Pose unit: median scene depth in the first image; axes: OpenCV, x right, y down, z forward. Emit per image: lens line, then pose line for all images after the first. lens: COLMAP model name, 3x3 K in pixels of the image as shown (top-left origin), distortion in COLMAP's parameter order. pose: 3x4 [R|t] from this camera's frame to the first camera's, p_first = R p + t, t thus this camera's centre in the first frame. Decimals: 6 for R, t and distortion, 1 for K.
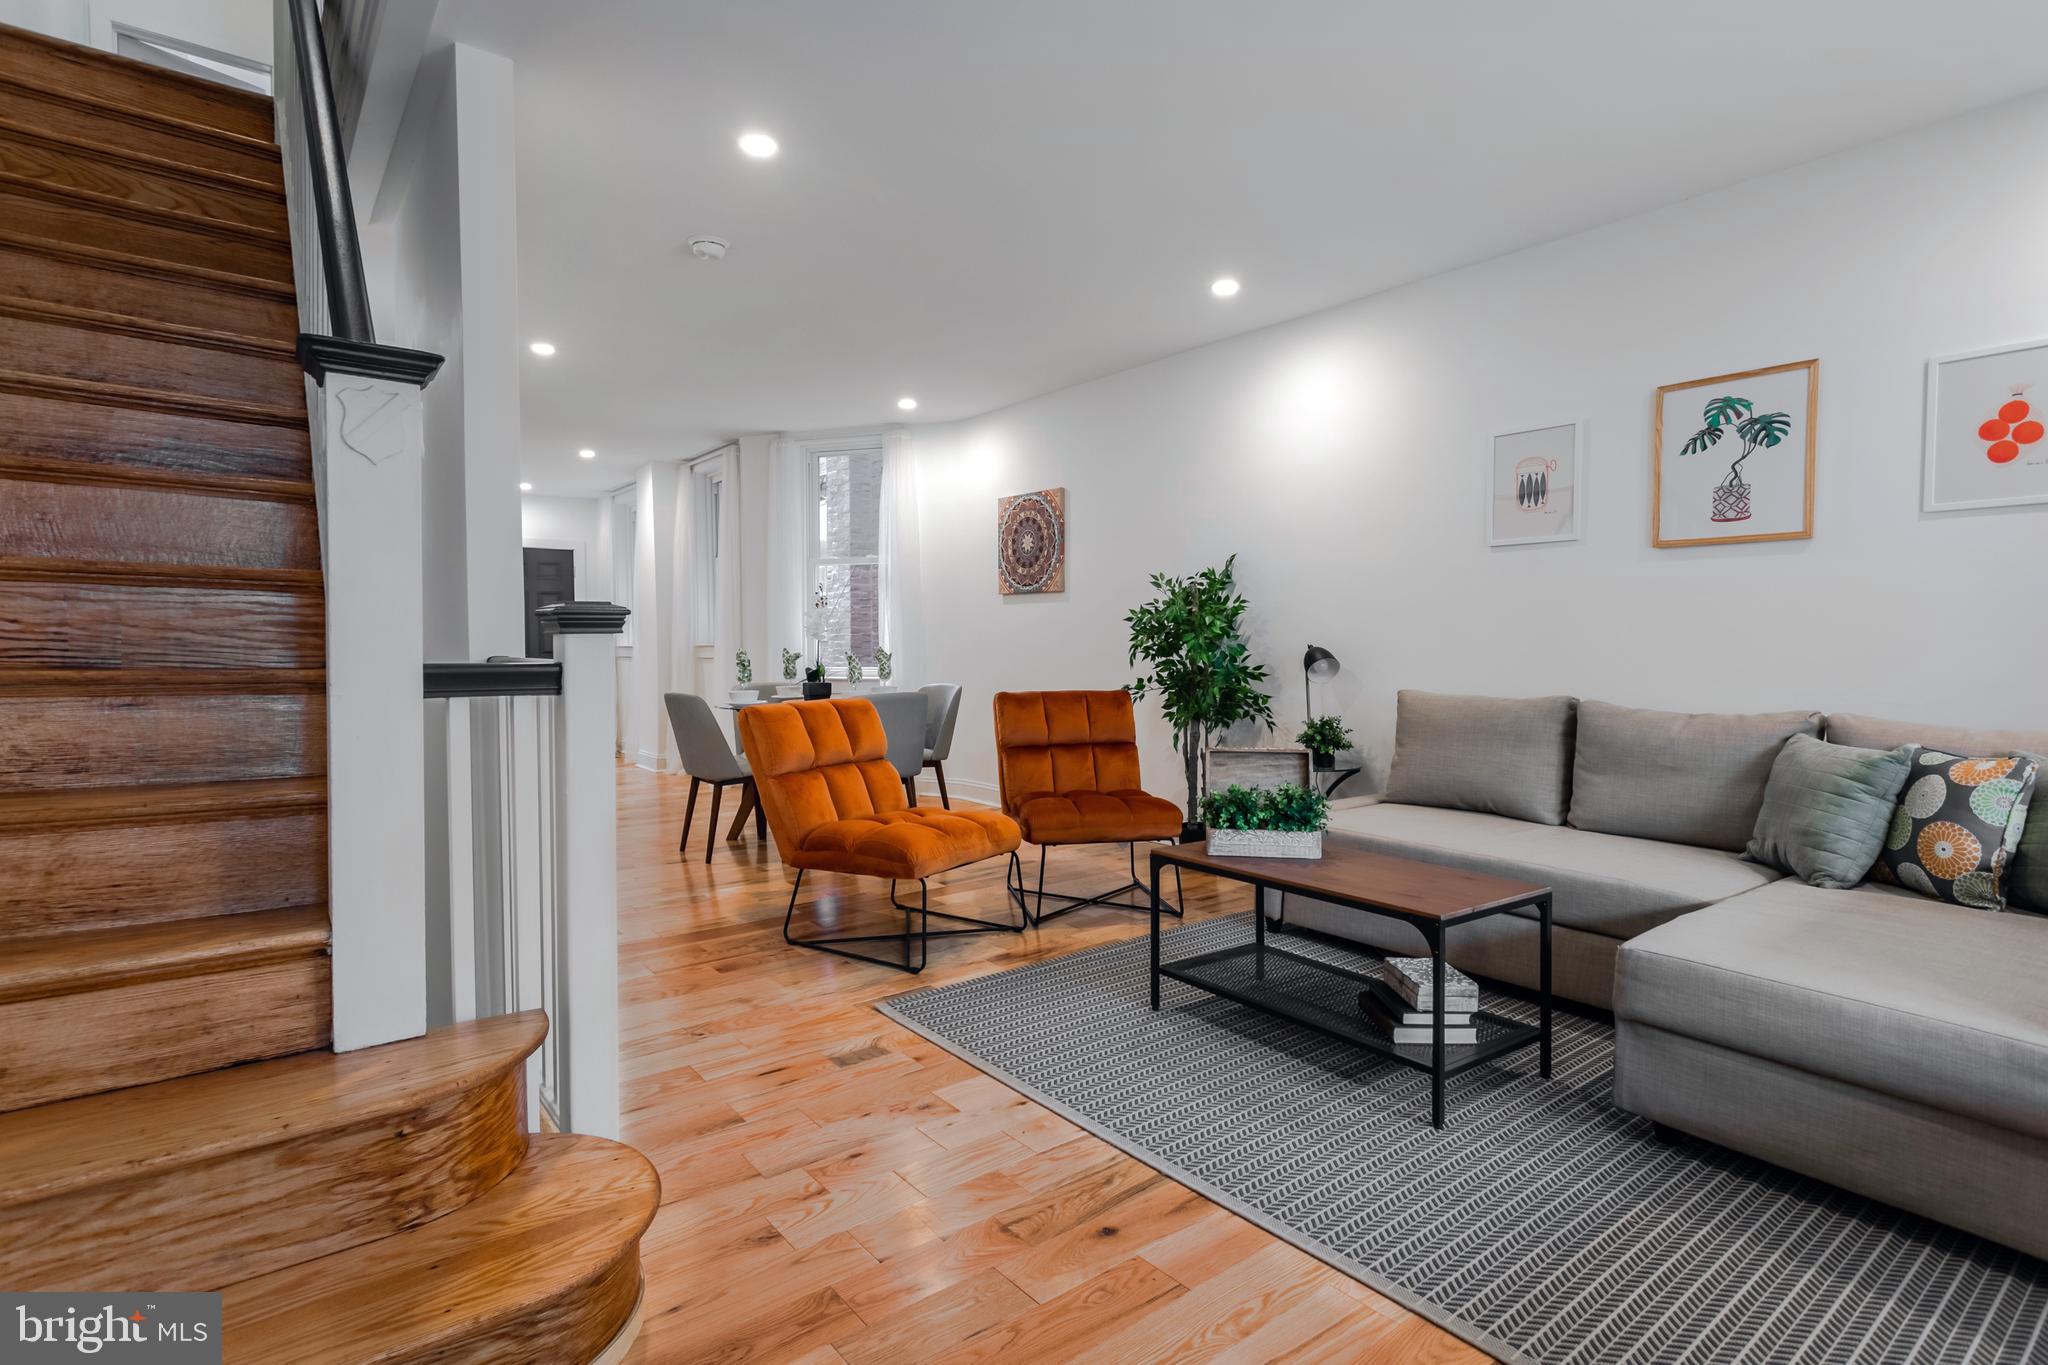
lens RADIAL K [[994.4, 0, 888.7], [0, 994.4, 677.5], [0, 0, 1]] dist [0.003180, 0.002391]
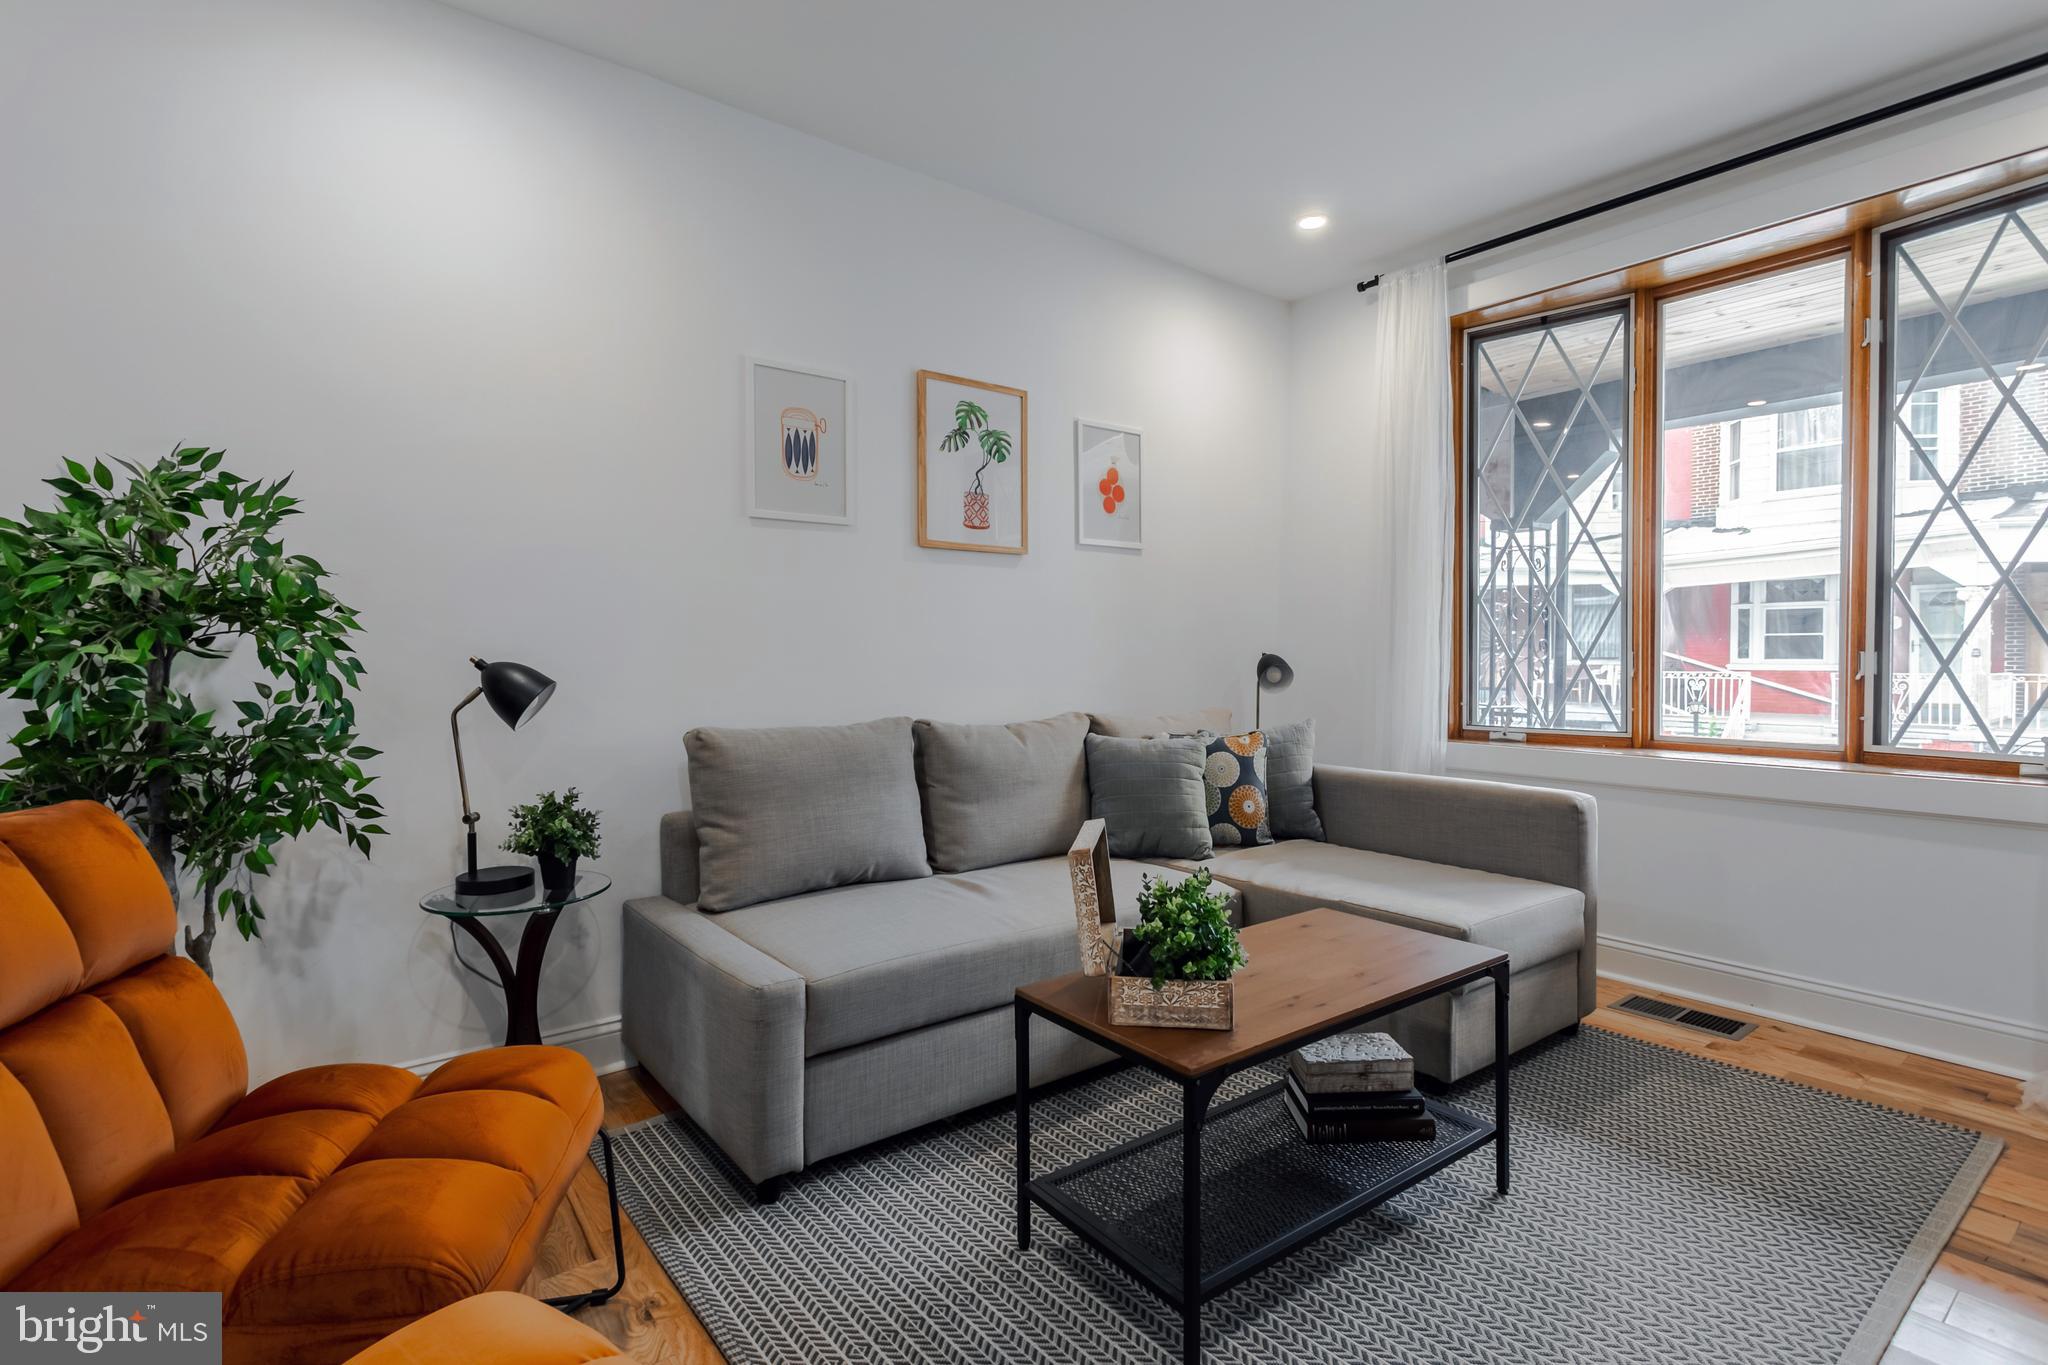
lens RADIAL K [[994.4, 0, 1067.8], [0, 994.4, 677.2], [0, 0, 1]] dist [0.003180, 0.002391]
pose [[-0.110577, -0.023709, 0.993585, -0.146334], [0.041527, 0.998732, 0.028453, -0.030812], [-0.993000, 0.044407, -0.109452, 0.950736]]
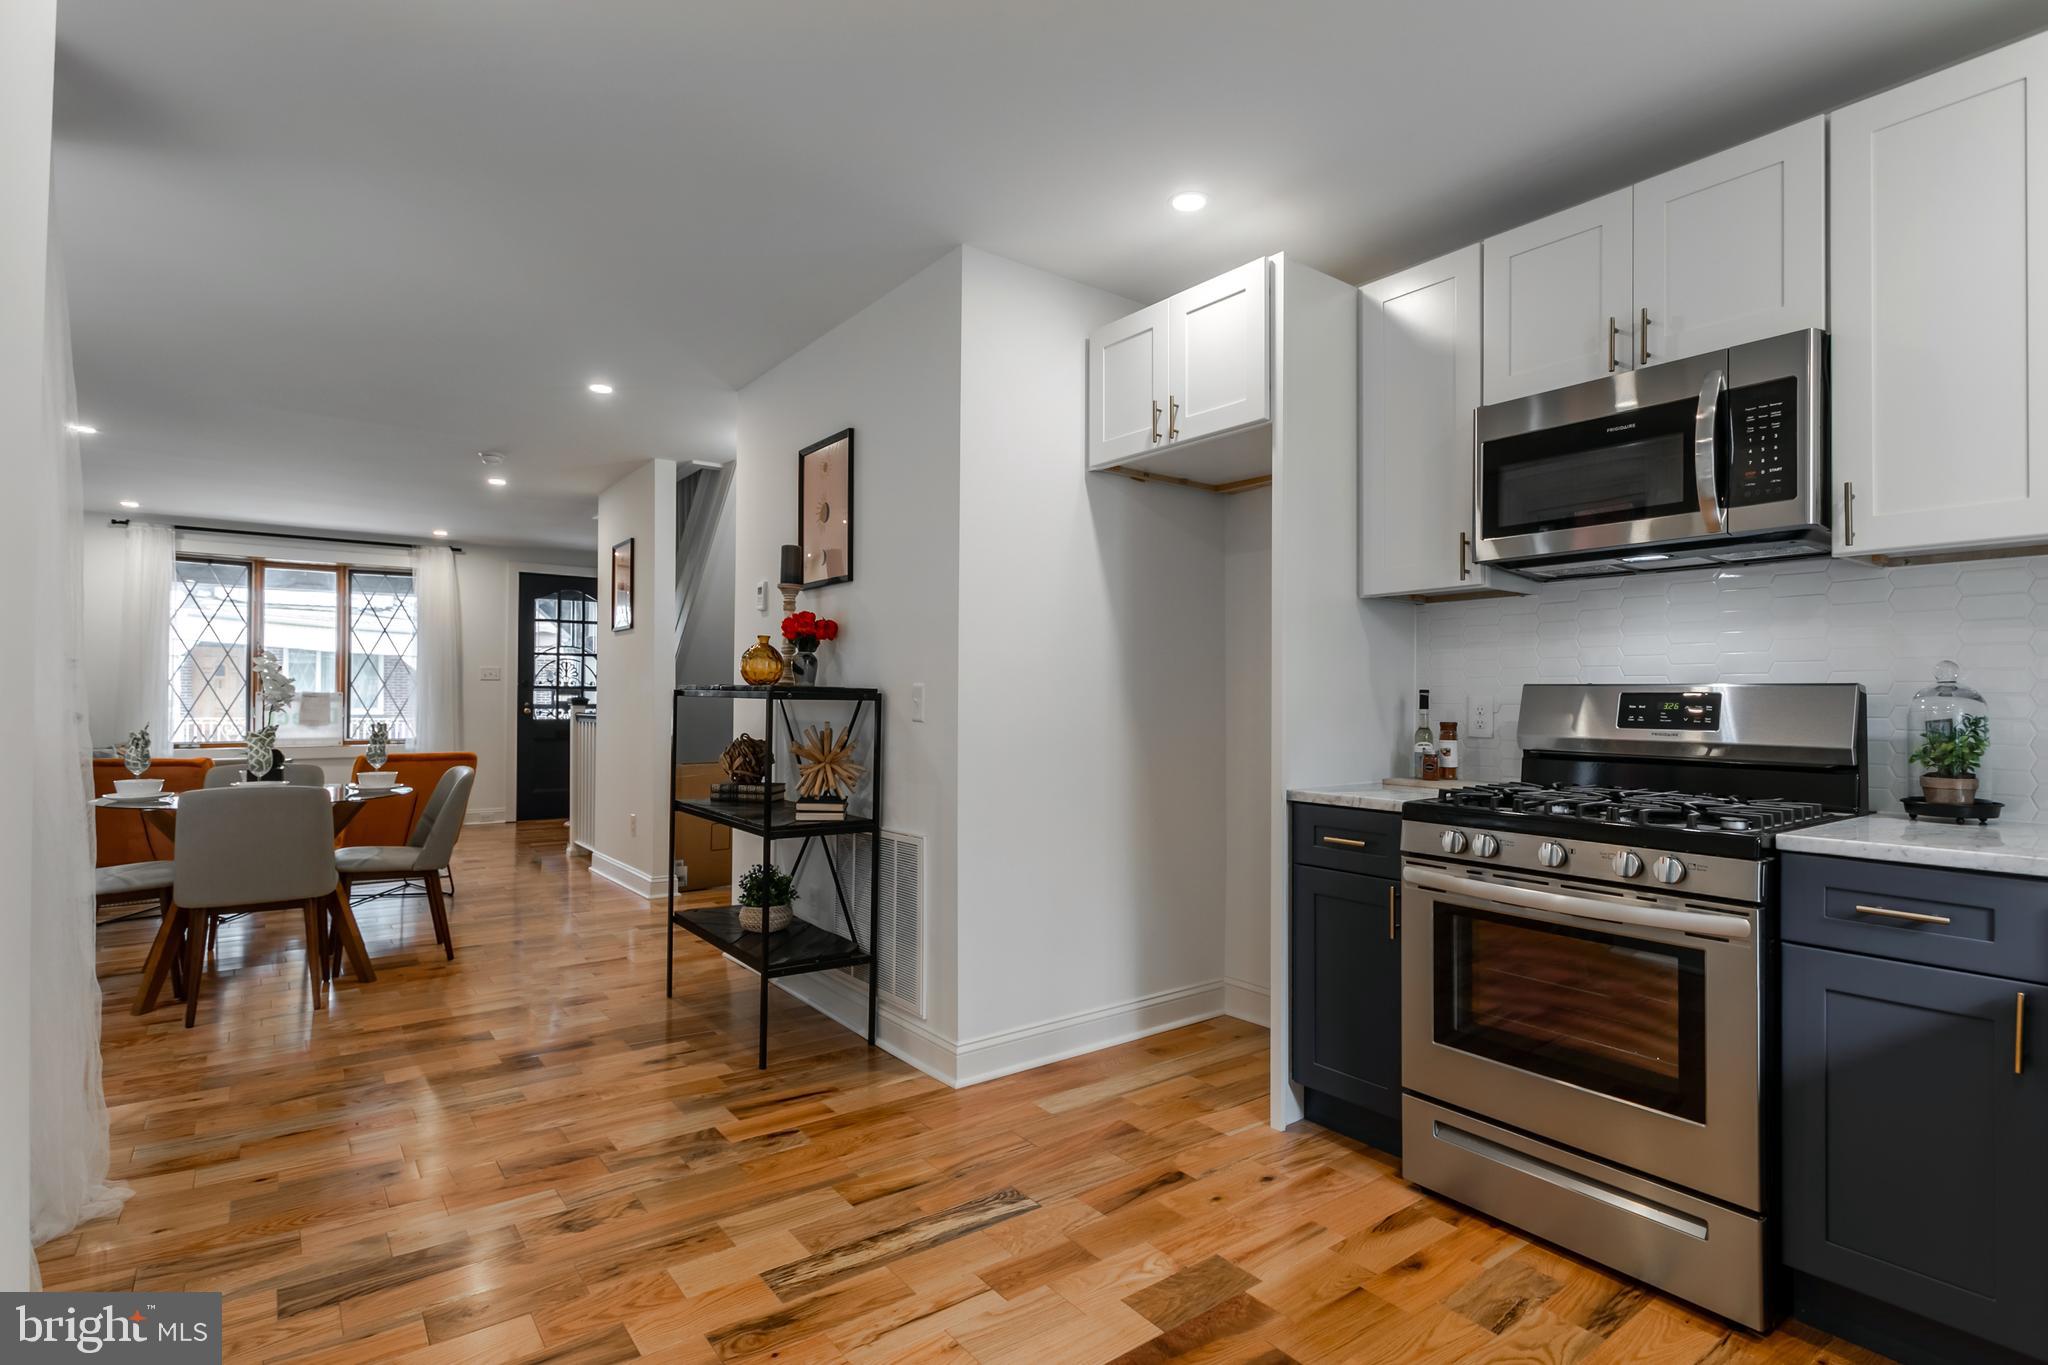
lens RADIAL K [[1068.7, 0, 1018.7], [0, 1068.7, 687.2], [0, 0, 1]] dist [0.004947, 0.003756]
pose [[-0.998850, -0.006057, -0.047564, -0.920084], [-0.007259, 0.999658, 0.025123, -0.128187], [0.047396, 0.025440, -0.998552, 2.890221]]
